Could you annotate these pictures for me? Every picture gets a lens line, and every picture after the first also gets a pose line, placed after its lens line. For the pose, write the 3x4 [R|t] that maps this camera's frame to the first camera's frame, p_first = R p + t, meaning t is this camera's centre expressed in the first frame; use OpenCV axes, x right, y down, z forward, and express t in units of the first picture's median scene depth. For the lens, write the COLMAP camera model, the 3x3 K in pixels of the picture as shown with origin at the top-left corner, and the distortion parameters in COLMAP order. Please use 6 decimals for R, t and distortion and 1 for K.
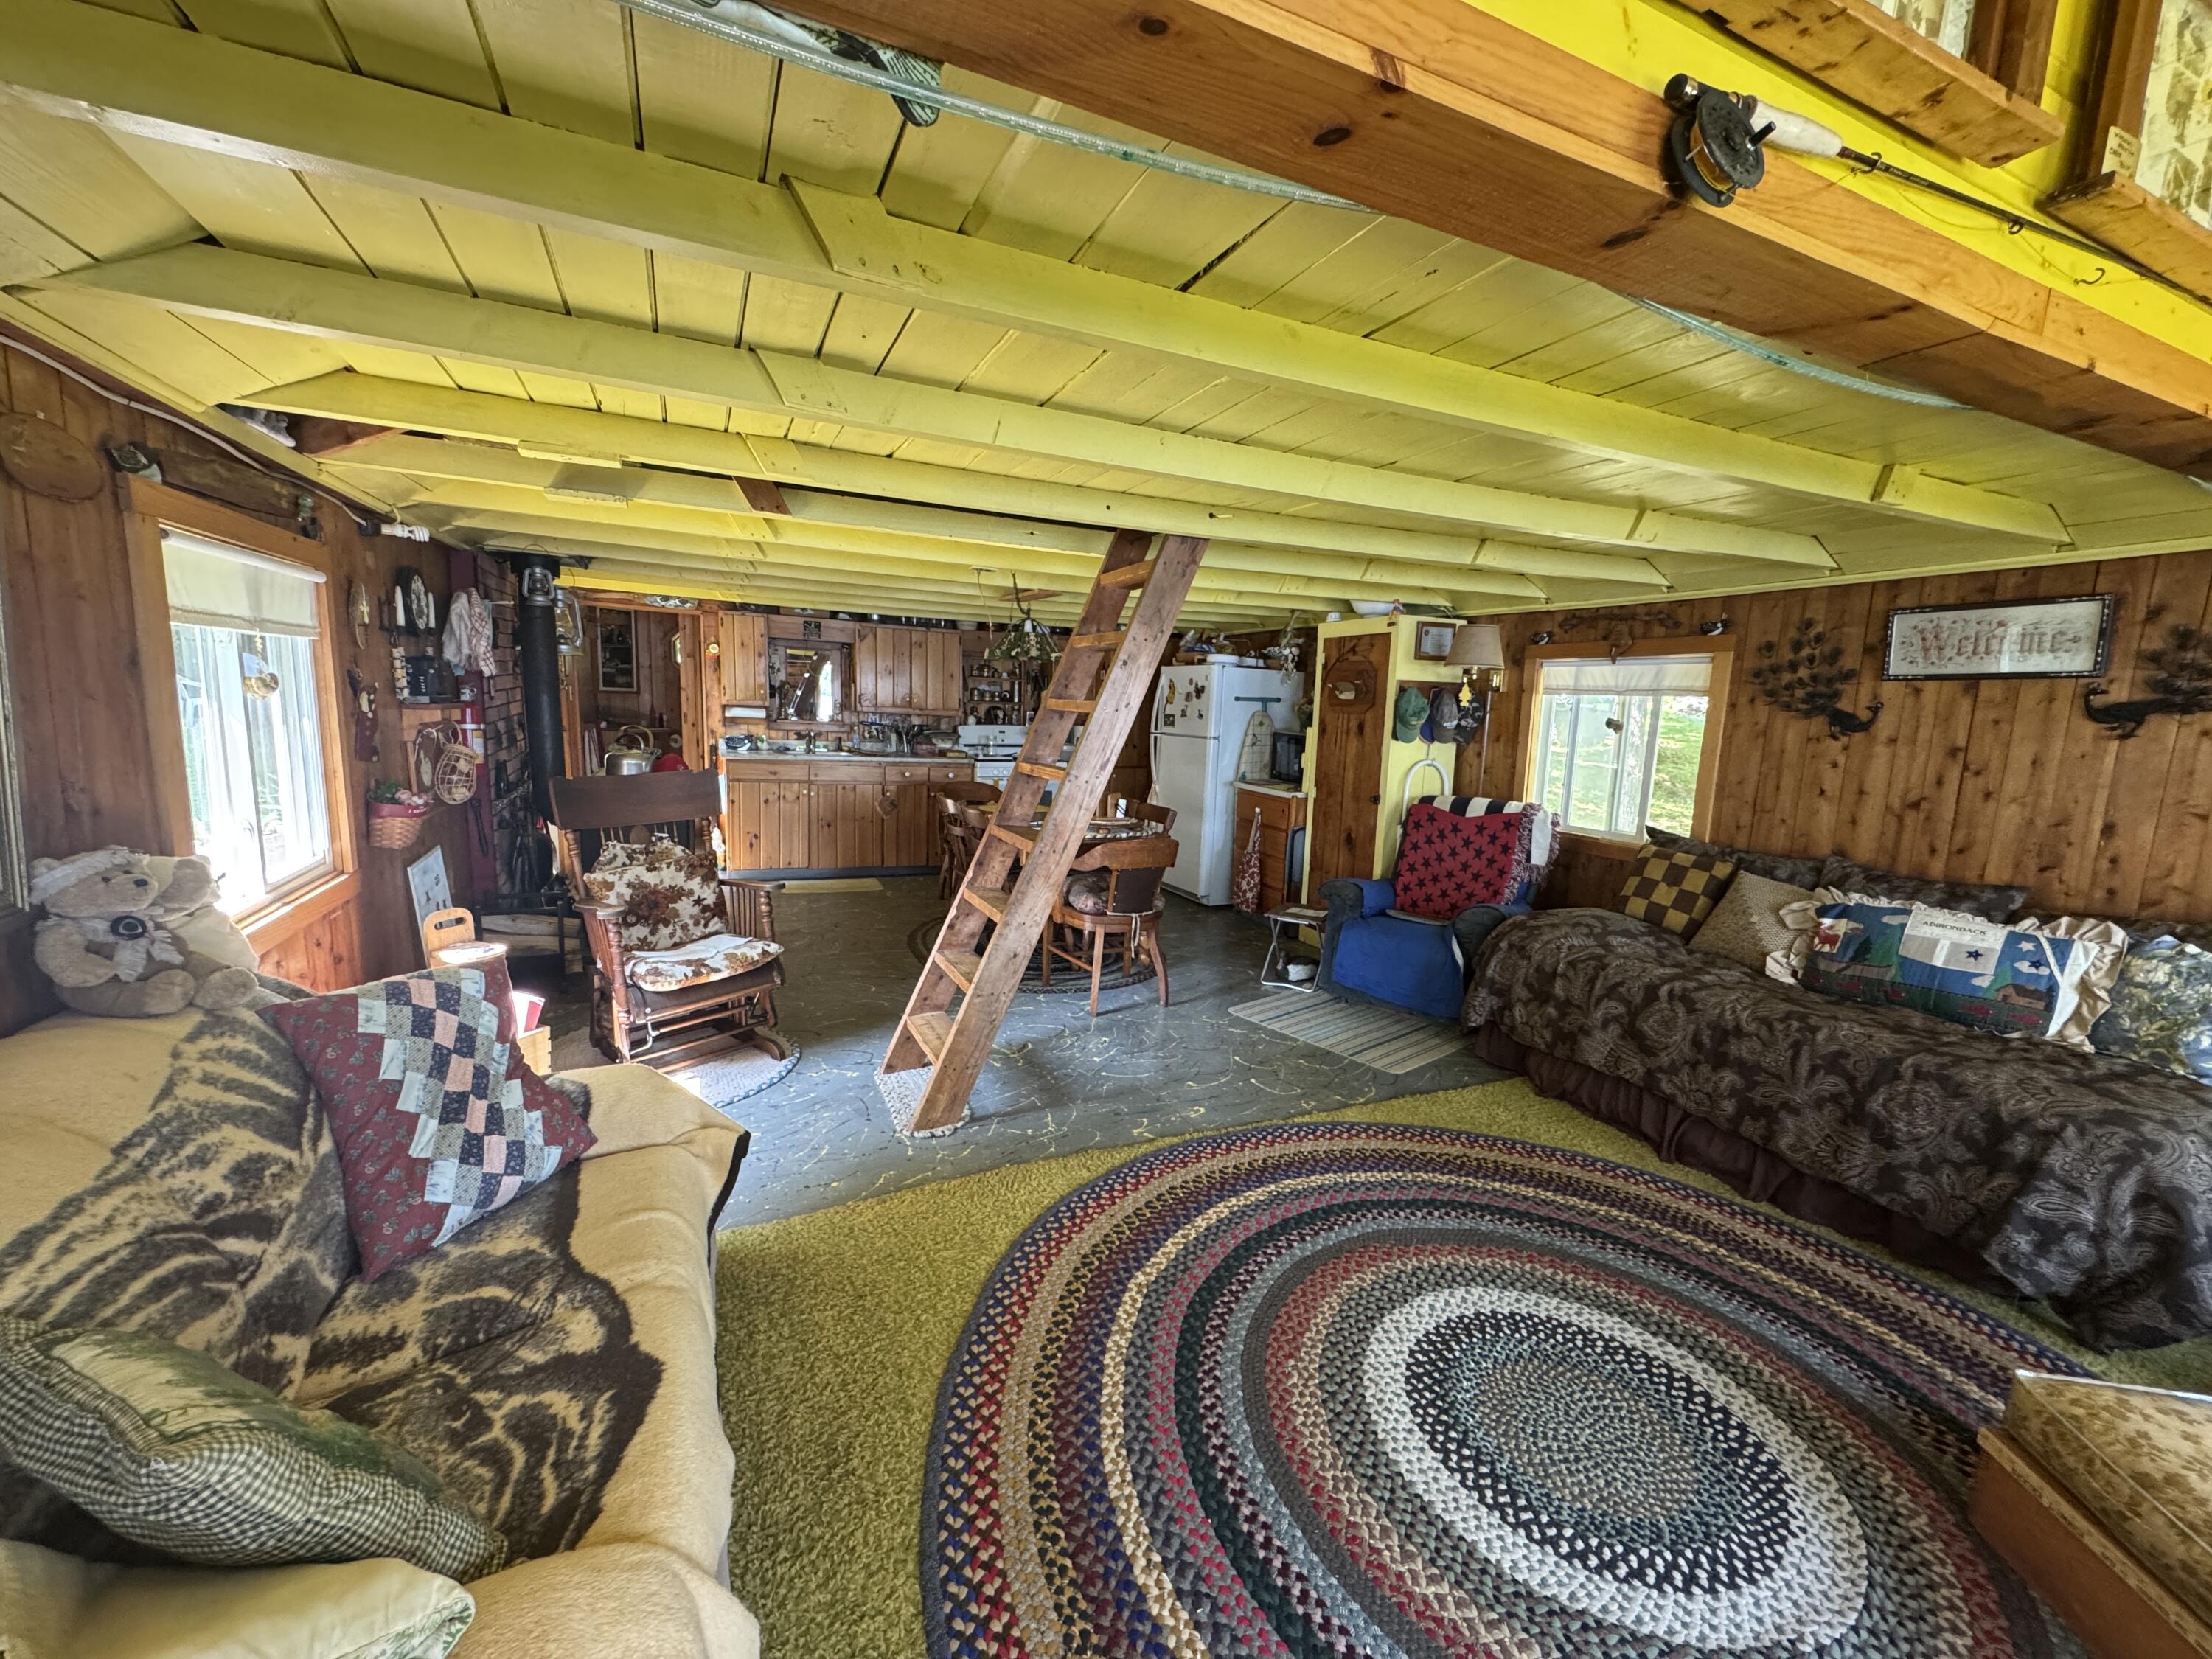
lens RADIAL K [[882.6, 0, 1103.8], [0, 882.6, 831.9], [0, 0, 1]] dist [-0.004305, -0.000420]
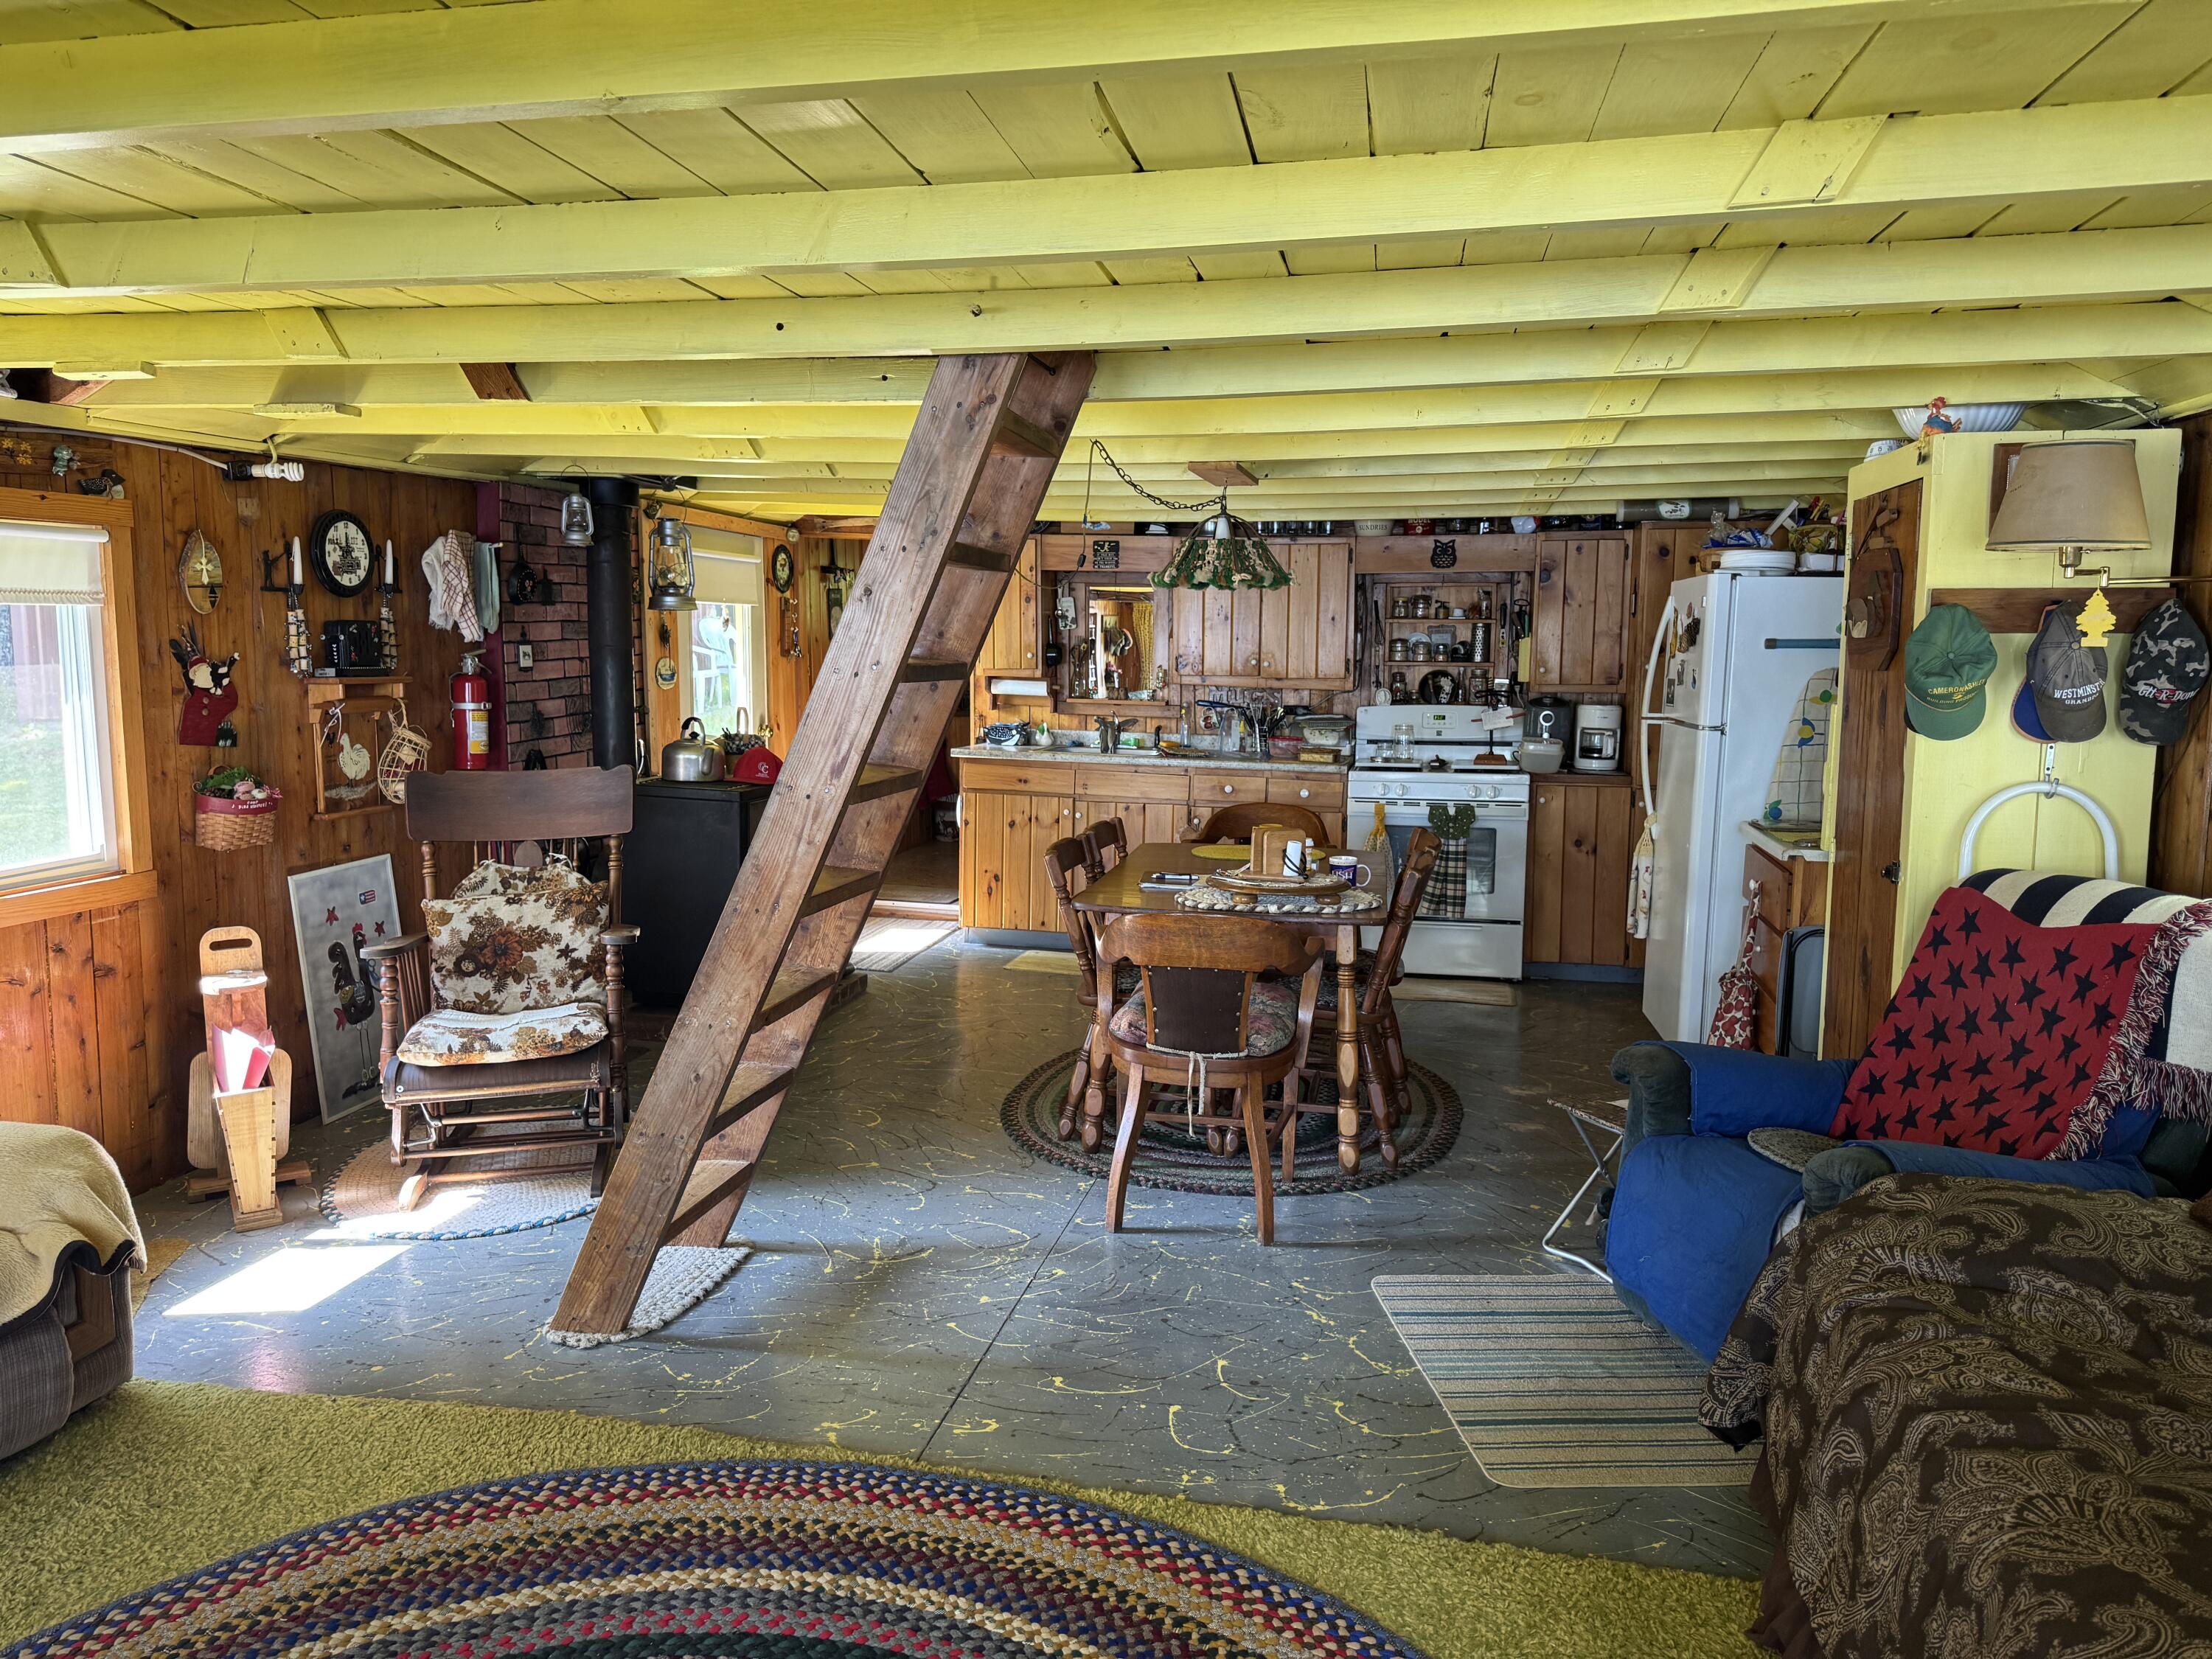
lens RADIAL K [[1562.1, 0, 1102.5], [0, 1562.1, 826.2], [0, 0, 1]] dist [0.032543, -0.019794]
pose [[0.808527, 0.040883, -0.587038, 0.610448], [-0.068244, 0.997367, -0.024533, -0.019912], [0.584489, 0.059898, 0.809188, 0.228462]]
